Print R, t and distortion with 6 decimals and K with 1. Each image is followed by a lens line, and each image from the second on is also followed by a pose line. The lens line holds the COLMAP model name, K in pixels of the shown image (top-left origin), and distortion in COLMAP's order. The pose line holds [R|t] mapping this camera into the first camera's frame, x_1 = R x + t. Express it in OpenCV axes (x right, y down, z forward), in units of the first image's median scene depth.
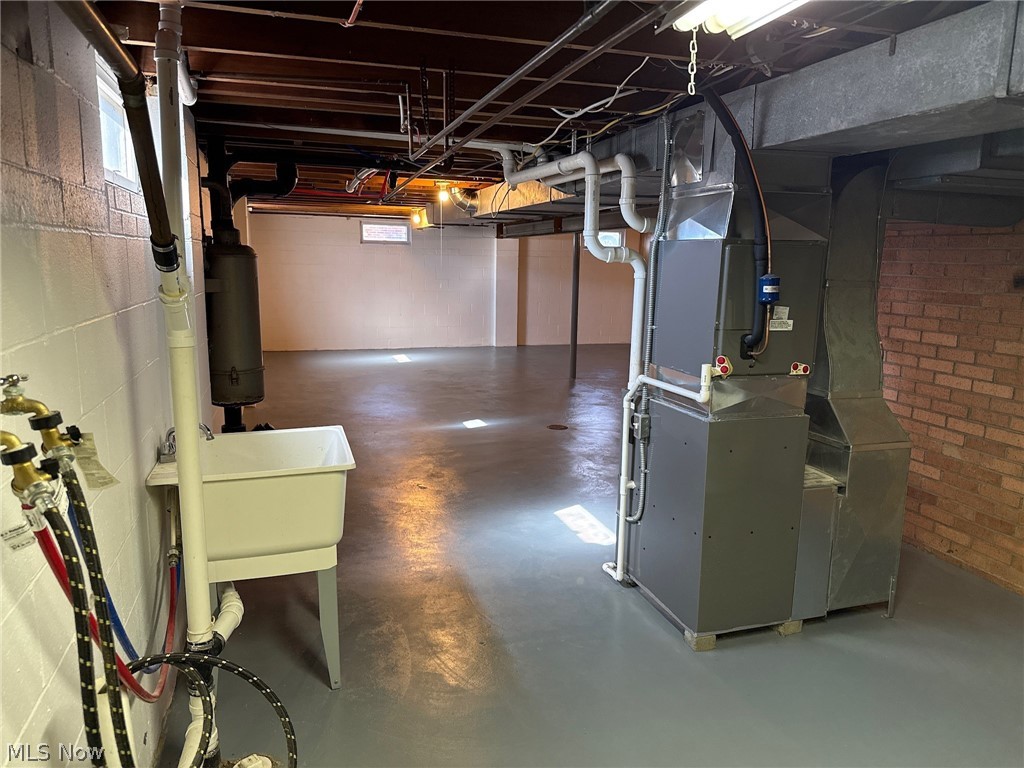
lens RADIAL K [[729.5, 0, 513.3], [0, 729.5, 385.5], [0, 0, 1]] dist [0.067033, -0.034992]
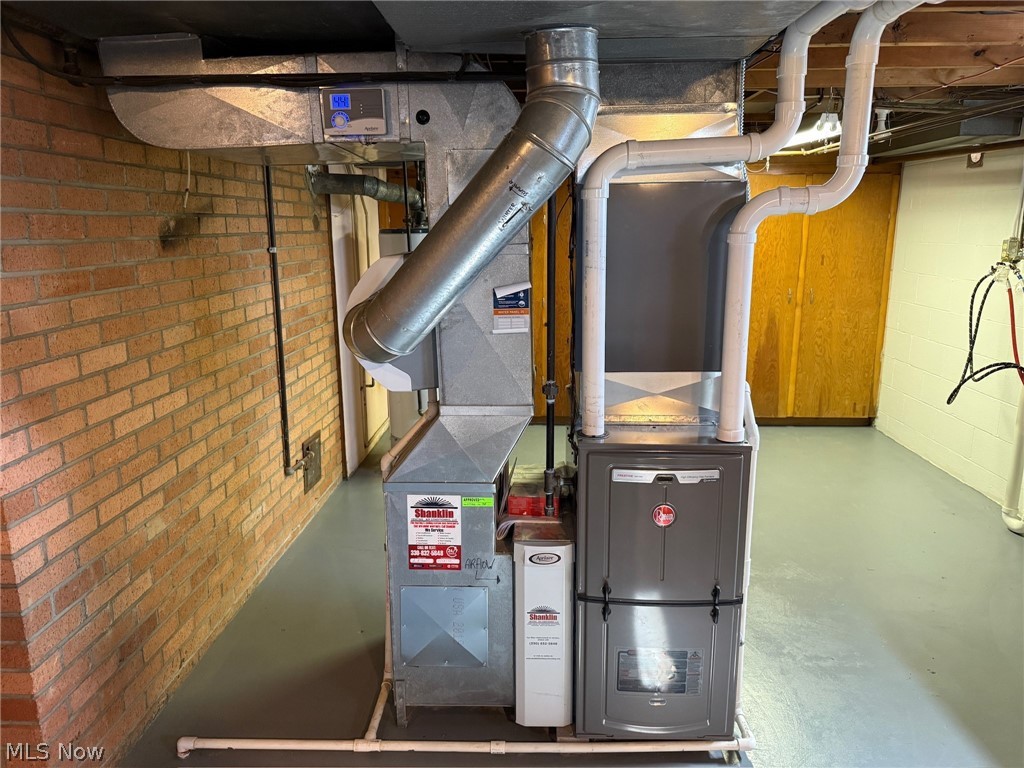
lens RADIAL K [[729.5, 0, 512.4], [0, 729.5, 377.5], [0, 0, 1]] dist [0.067033, -0.034992]
pose [[-0.943912, -0.077485, 0.320976, 0.128494], [0.050106, 0.927208, 0.371180, -0.229860], [-0.326372, 0.366444, -0.871321, 1.363012]]
